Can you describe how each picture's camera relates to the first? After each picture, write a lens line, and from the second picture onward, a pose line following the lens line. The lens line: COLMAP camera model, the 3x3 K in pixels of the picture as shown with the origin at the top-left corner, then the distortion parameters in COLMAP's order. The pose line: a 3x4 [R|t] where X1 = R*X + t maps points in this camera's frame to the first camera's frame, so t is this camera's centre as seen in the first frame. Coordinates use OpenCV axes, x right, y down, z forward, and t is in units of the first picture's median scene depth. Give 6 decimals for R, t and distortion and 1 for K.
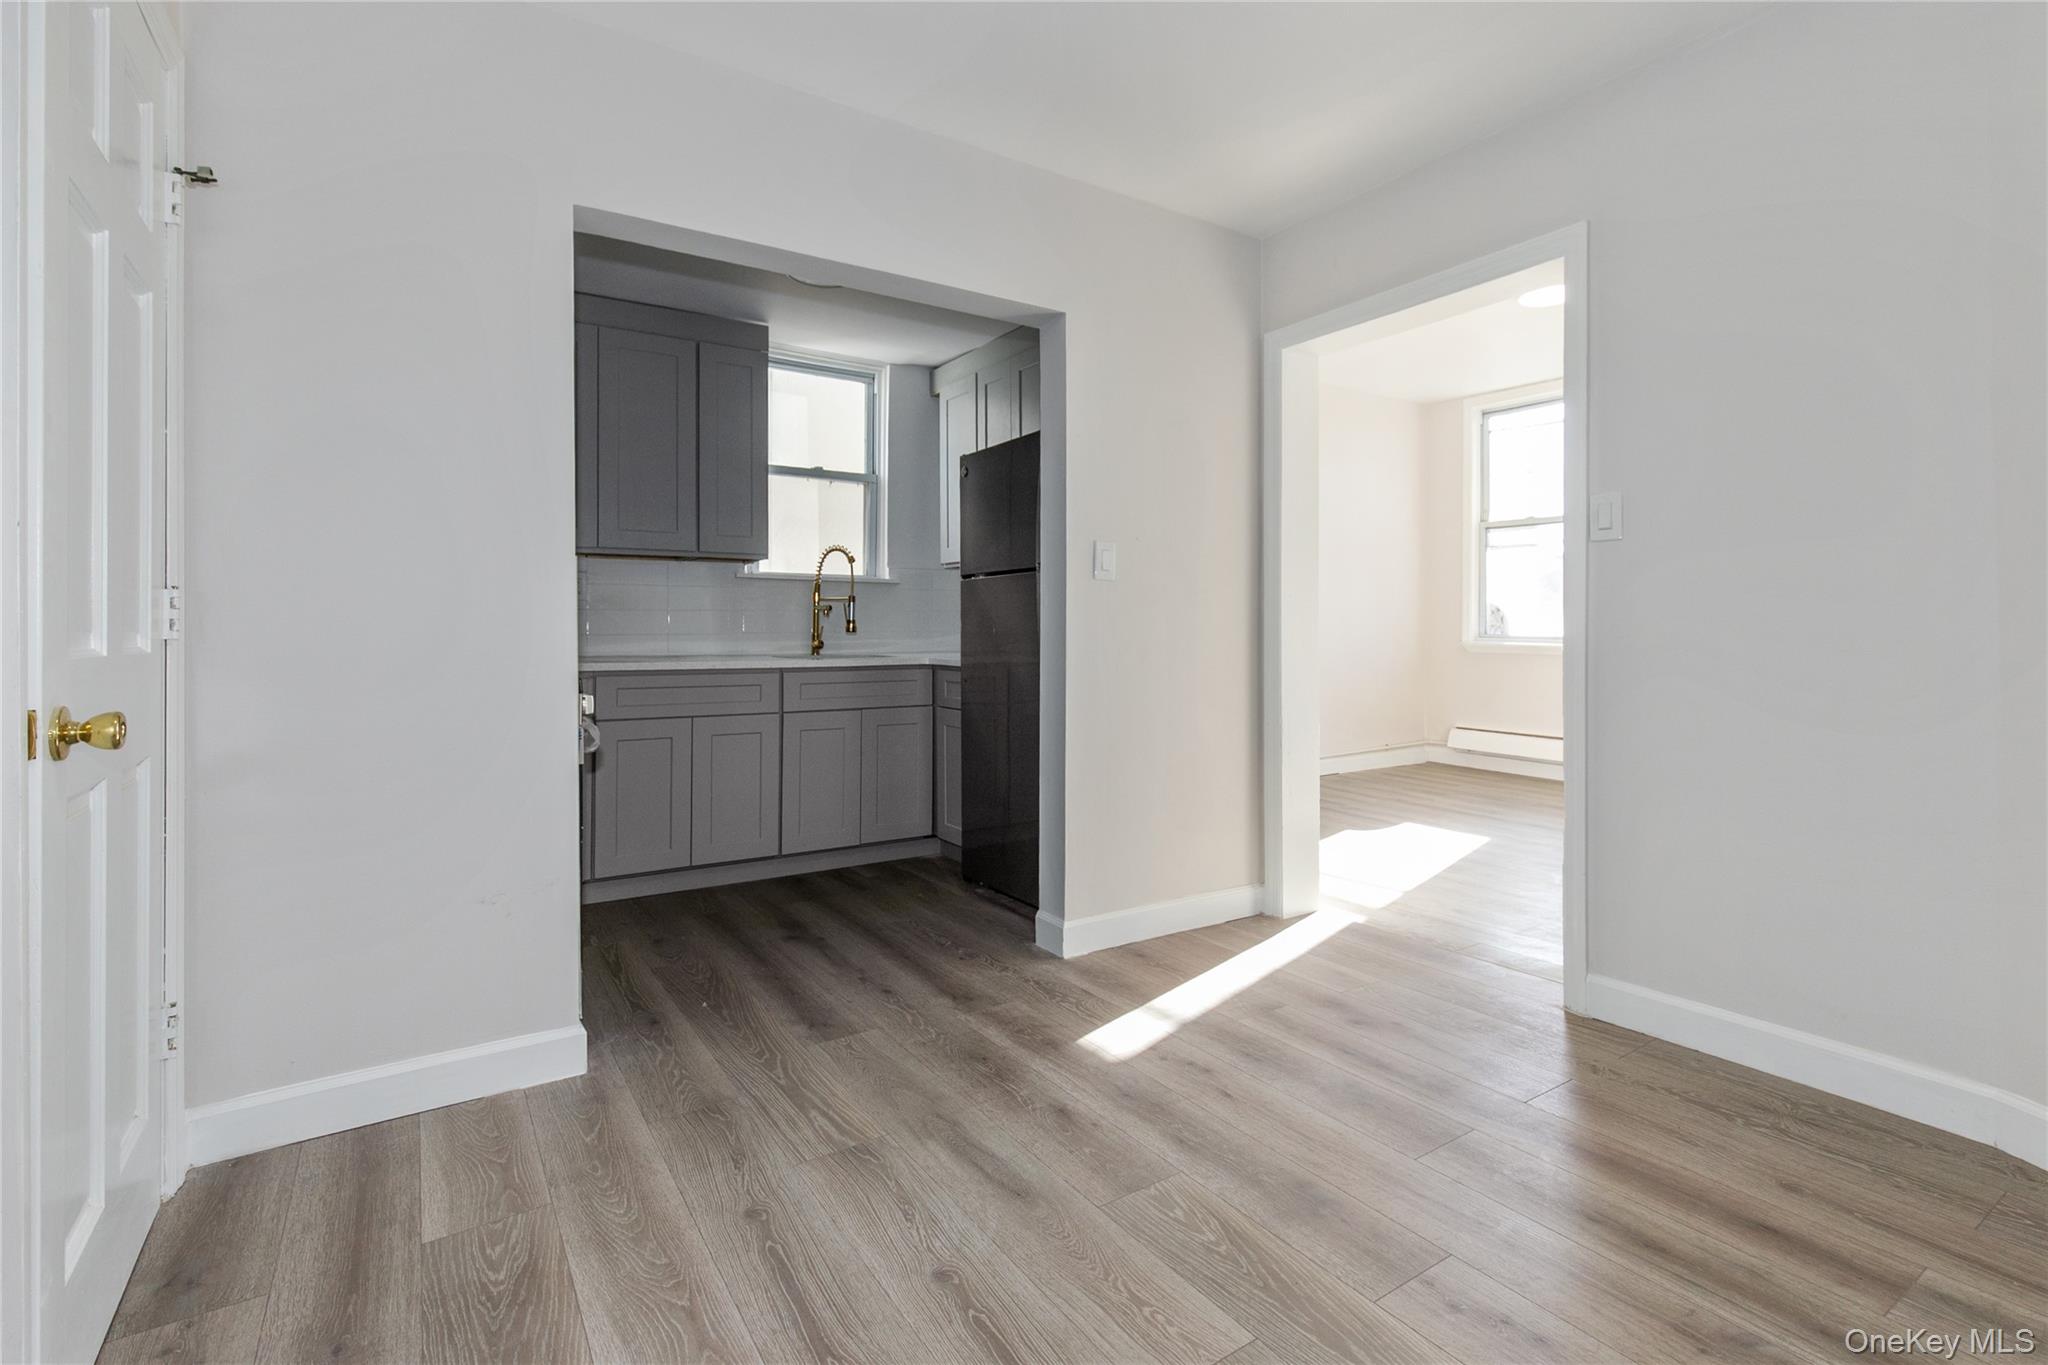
lens RADIAL K [[937.8, 0, 1030.5], [0, 937.8, 640.0], [0, 0, 1]] dist [0.000035, -0.000981]
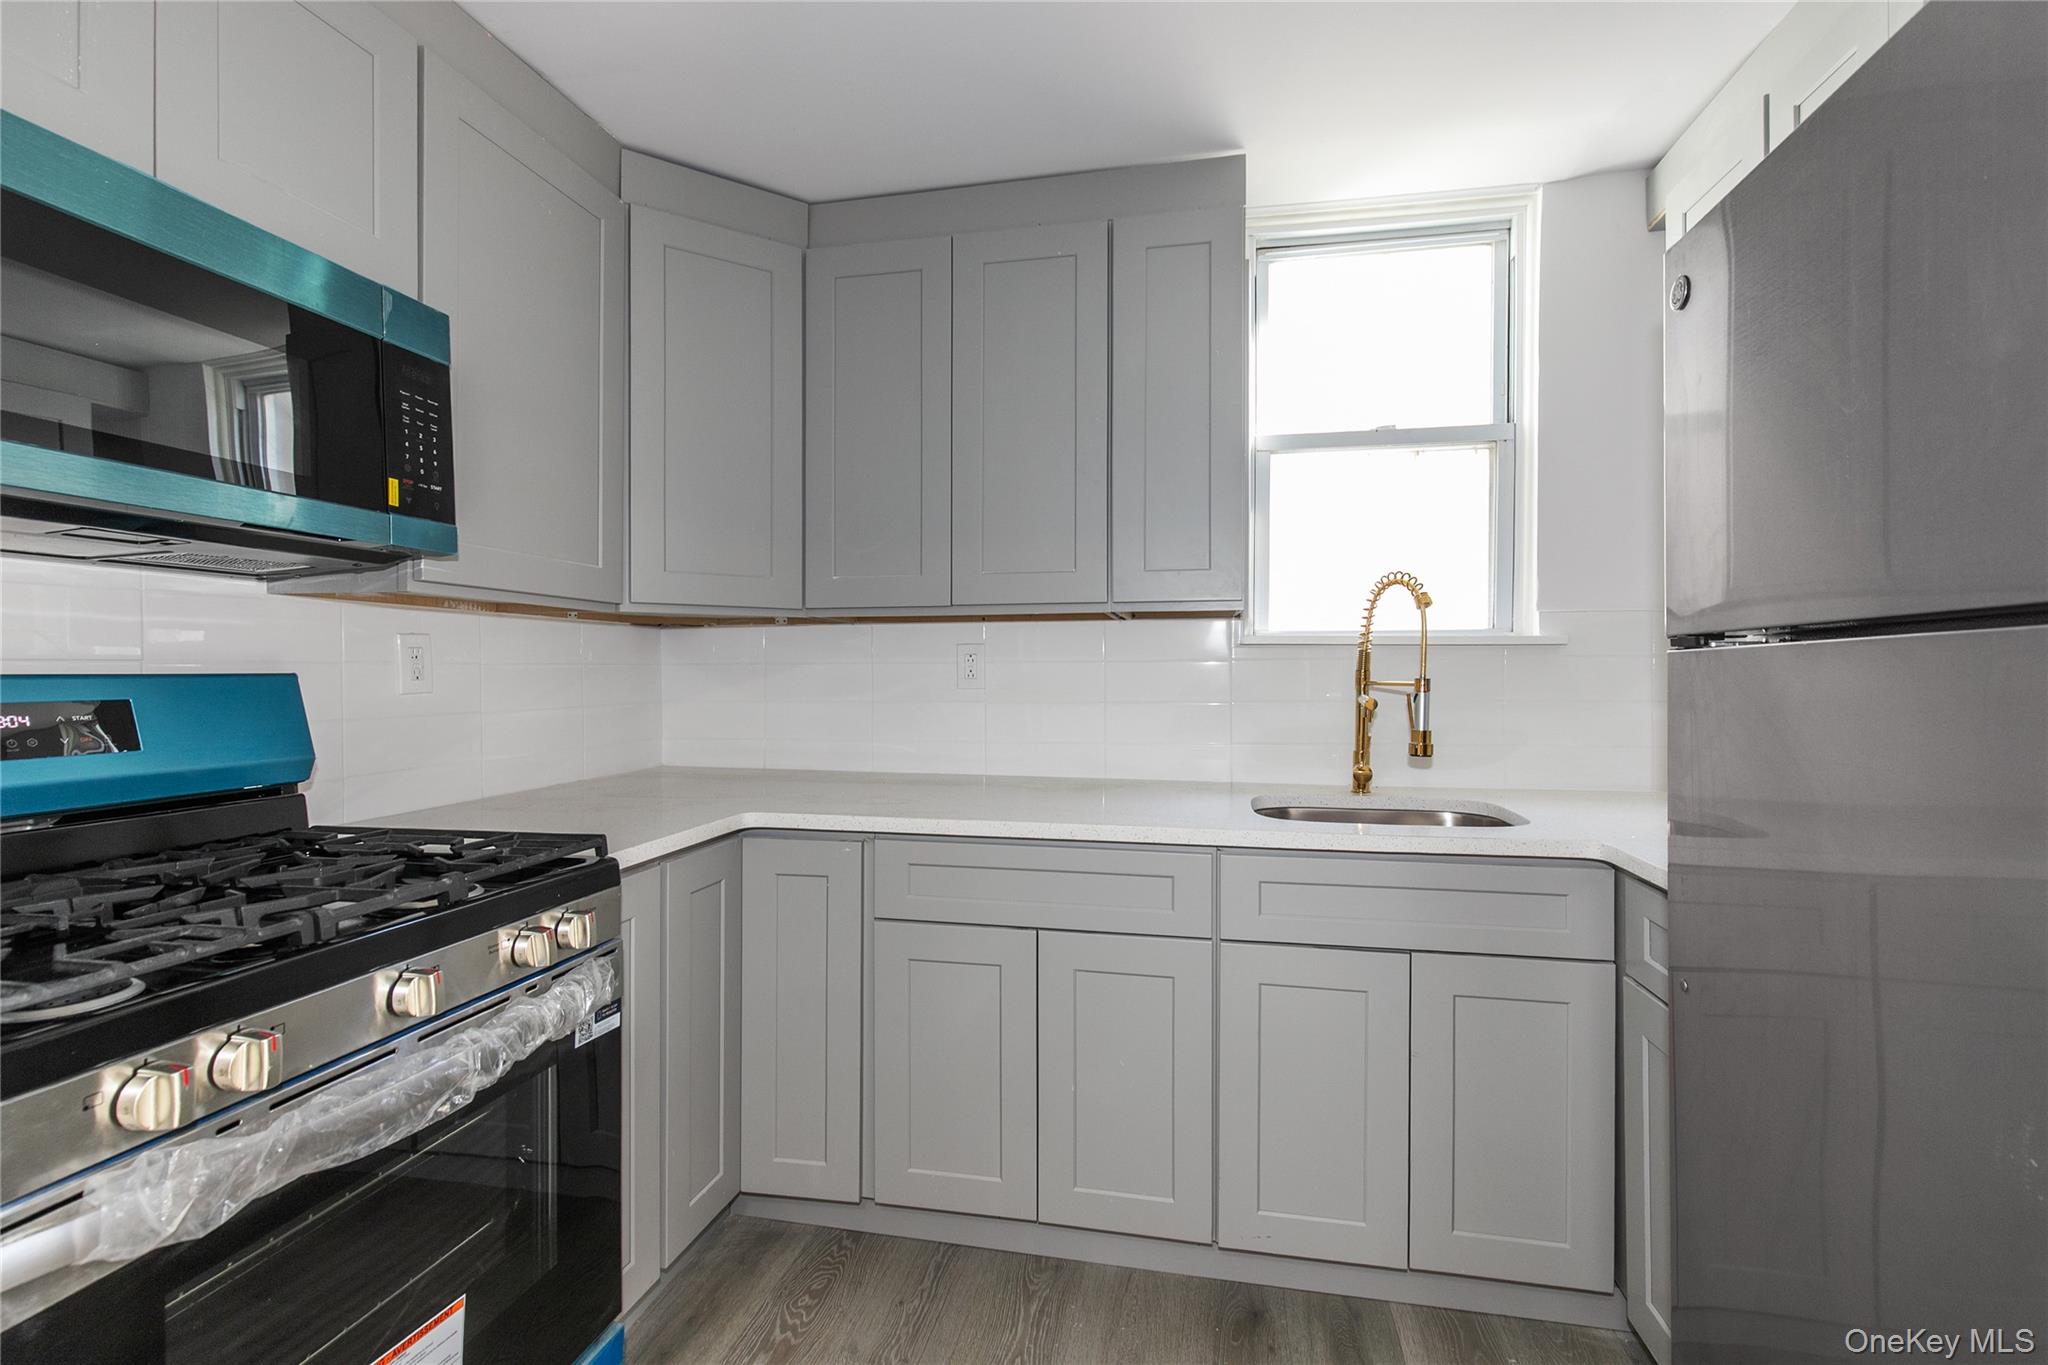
lens RADIAL K [[937.8, 0, 1012.7], [0, 937.8, 672.2], [0, 0, 1]] dist [0.000035, -0.000981]
pose [[0.716501, -0.000317, -0.697586, -0.011763], [-0.008028, 0.999930, -0.008701, -0.044459], [0.697540, 0.011834, 0.716448, 0.525113]]
